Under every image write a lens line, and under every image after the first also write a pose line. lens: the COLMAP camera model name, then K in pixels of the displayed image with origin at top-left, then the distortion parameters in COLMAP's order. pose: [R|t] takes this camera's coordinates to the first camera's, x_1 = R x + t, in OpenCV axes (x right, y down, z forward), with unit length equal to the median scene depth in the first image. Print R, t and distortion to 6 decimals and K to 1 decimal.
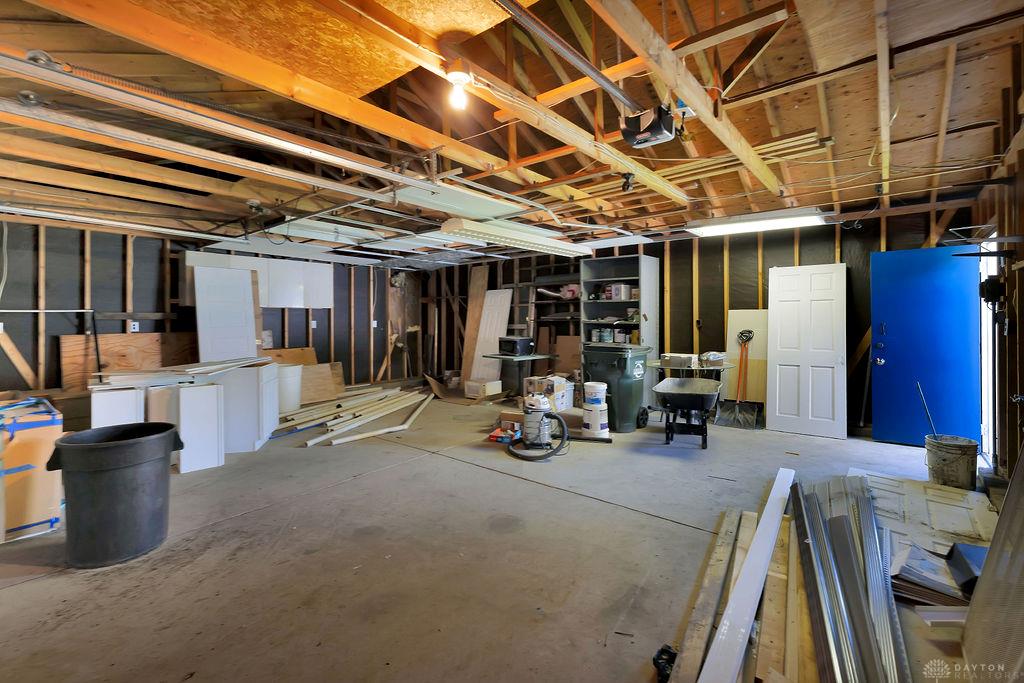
lens RADIAL K [[448.1, 0, 511.7], [0, 448.1, 320.5], [0, 0, 1]] dist [0.003890, 0.000199]
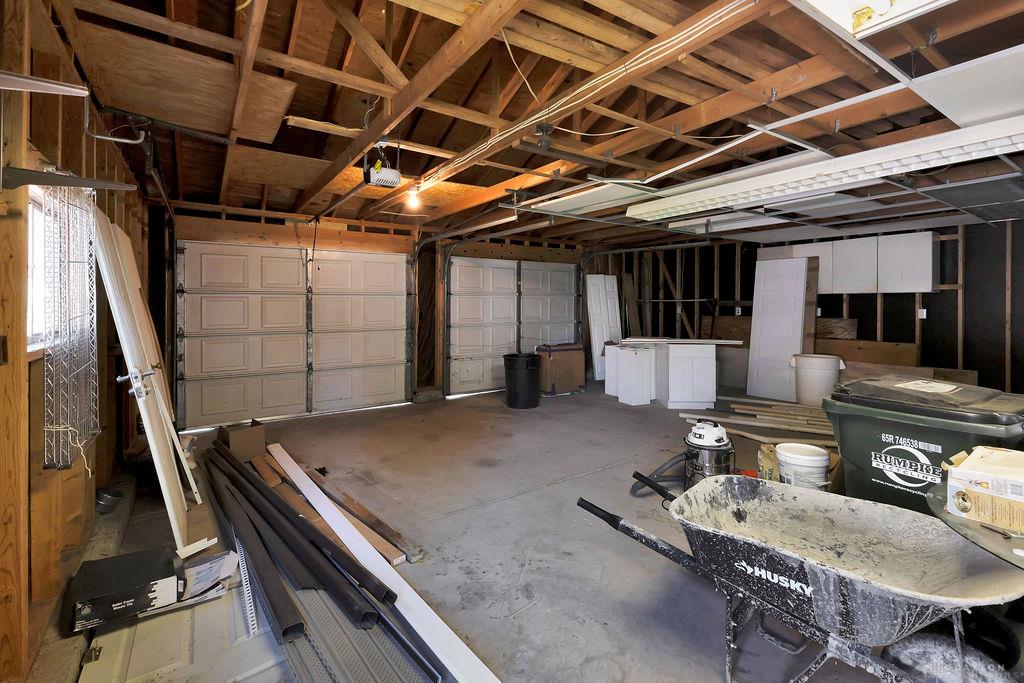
lens RADIAL K [[448.1, 0, 498.0], [0, 448.1, 303.7], [0, 0, 1]] dist [0.003890, 0.000199]
pose [[-0.285522, 0.003406, -0.958366, 0.932001], [0.001528, 0.999994, 0.003099, -0.023125], [0.958371, -0.000579, -0.285526, 1.043169]]
